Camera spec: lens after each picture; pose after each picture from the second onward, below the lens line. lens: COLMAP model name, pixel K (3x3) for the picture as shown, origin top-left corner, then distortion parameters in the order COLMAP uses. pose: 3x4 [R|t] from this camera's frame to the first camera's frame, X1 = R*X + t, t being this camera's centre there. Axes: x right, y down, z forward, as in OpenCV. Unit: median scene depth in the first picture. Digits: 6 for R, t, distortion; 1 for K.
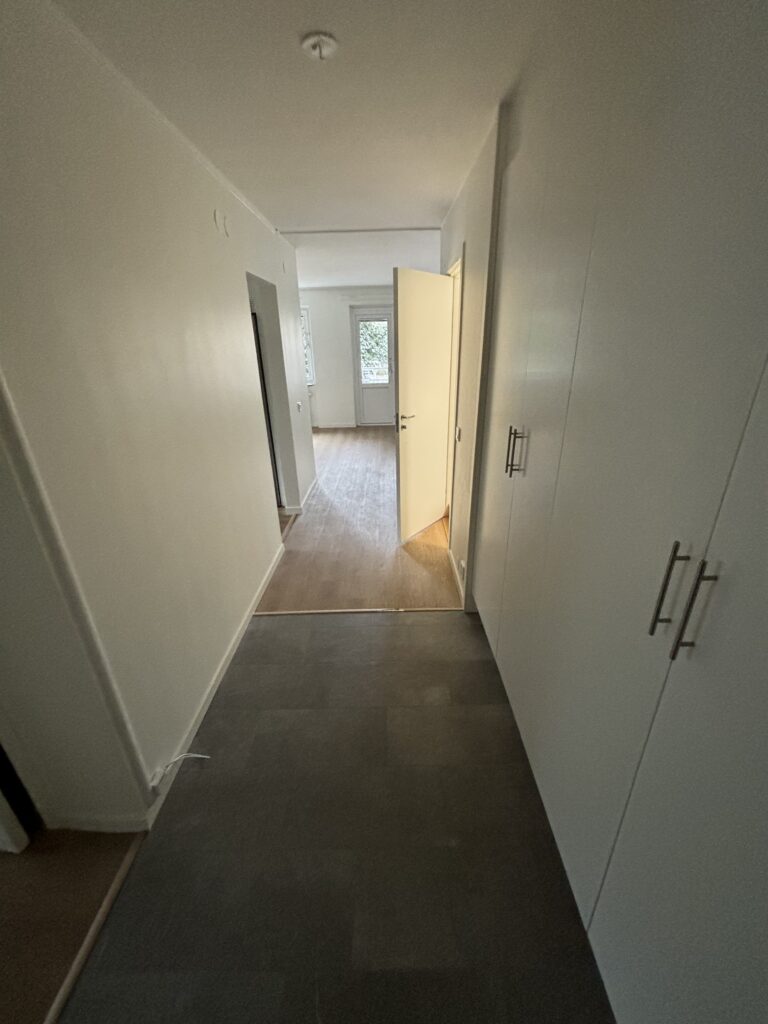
lens RADIAL K [[415.7, 0, 383.1], [0, 415.7, 516.2], [0, 0, 1]] dist [0.004369, 0.000244]
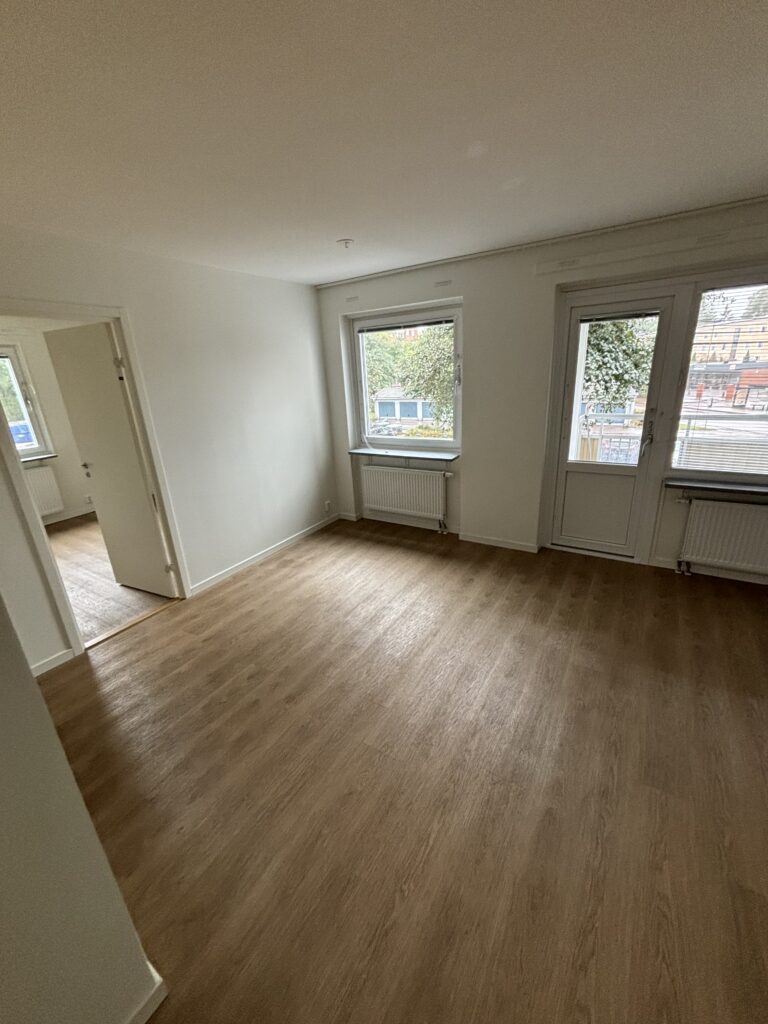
lens RADIAL K [[415.7, 0, 379.9], [0, 415.7, 507.3], [0, 0, 1]] dist [0.004369, 0.000244]
pose [[0.849738, 0.149817, -0.505469, 0.011870], [-0.180291, 0.983545, -0.011570, -0.245040], [0.495419, 0.100963, 0.862767, 0.559785]]
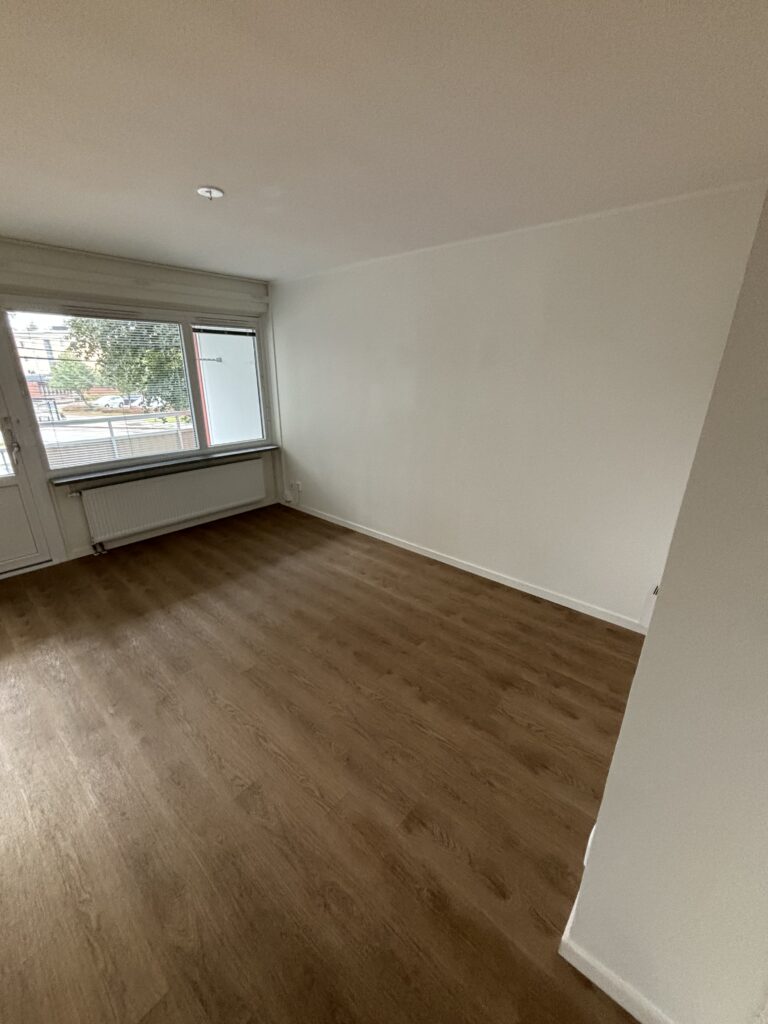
lens RADIAL K [[415.7, 0, 389.1], [0, 415.7, 514.1], [0, 0, 1]] dist [0.004369, 0.000244]
pose [[0.645445, -0.227142, 0.729251, -0.057089], [0.280885, 0.958442, 0.049923, -0.214322], [-0.710285, 0.172613, 0.682422, 0.493404]]
